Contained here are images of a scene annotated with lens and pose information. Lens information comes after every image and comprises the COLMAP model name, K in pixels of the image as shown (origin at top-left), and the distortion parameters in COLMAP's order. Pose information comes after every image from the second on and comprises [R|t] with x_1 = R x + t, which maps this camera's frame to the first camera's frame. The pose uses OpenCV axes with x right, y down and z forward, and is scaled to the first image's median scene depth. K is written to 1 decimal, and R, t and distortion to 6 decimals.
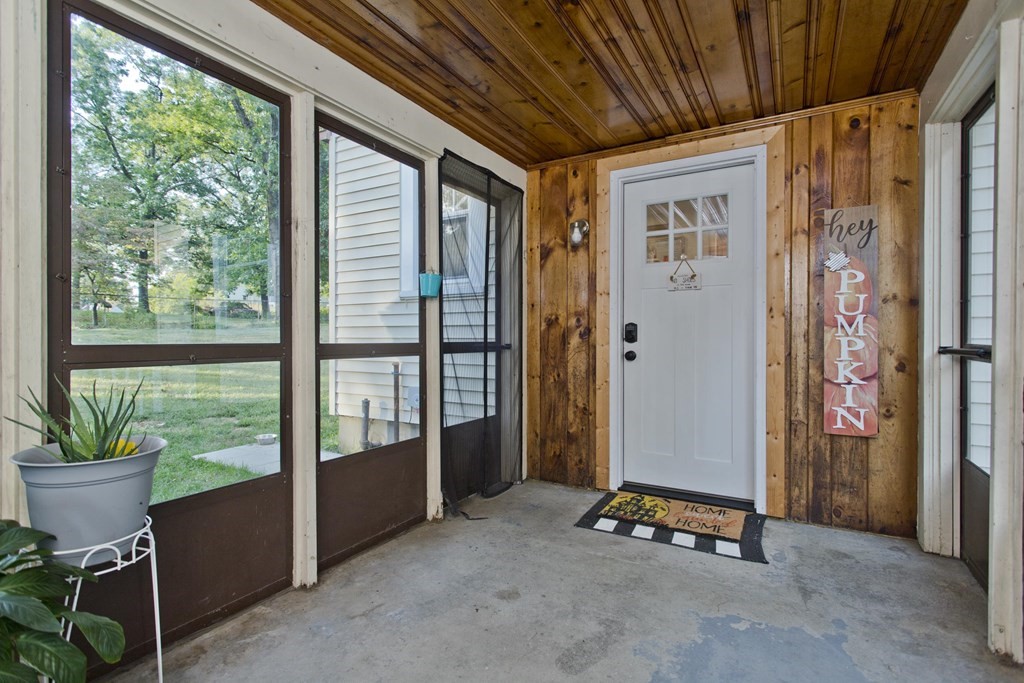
lens RADIAL K [[486.7, 0, 512.0], [0, 486.7, 329.5], [0, 0, 1]] dist [-0.002000, -0.000372]
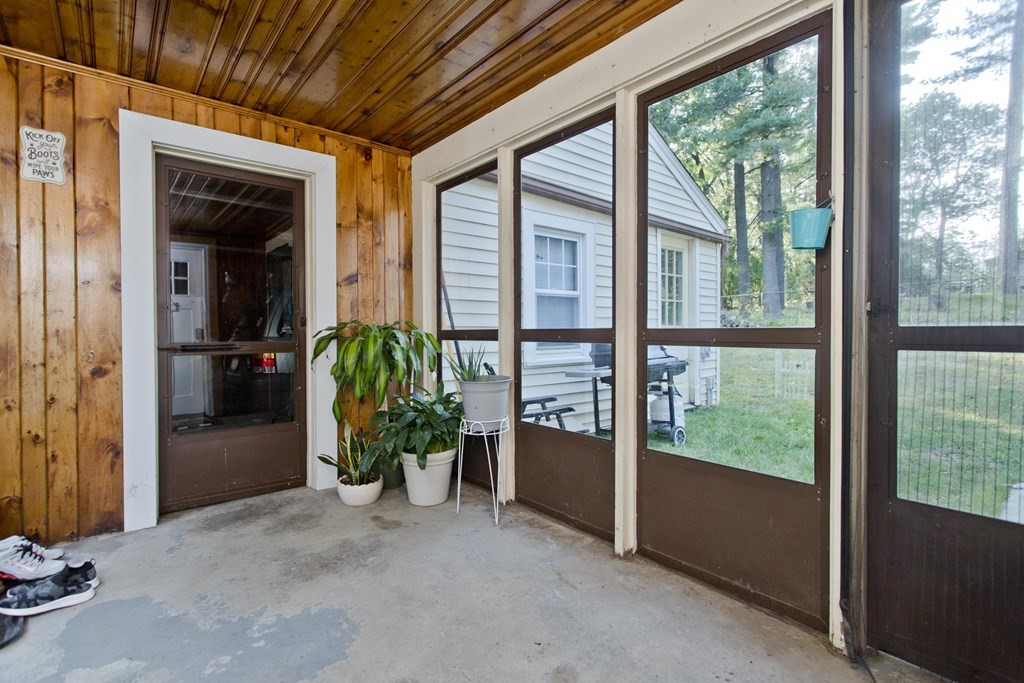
lens RADIAL K [[502.5, 0, 509.6], [0, 502.5, 331.4], [0, 0, 1]] dist [0.000585, -0.000043]
pose [[-0.367238, 0.013280, -0.930032, 0.712152], [0.032366, 0.999475, 0.001492, 0.024287], [0.929564, -0.029554, -0.367475, 1.213409]]
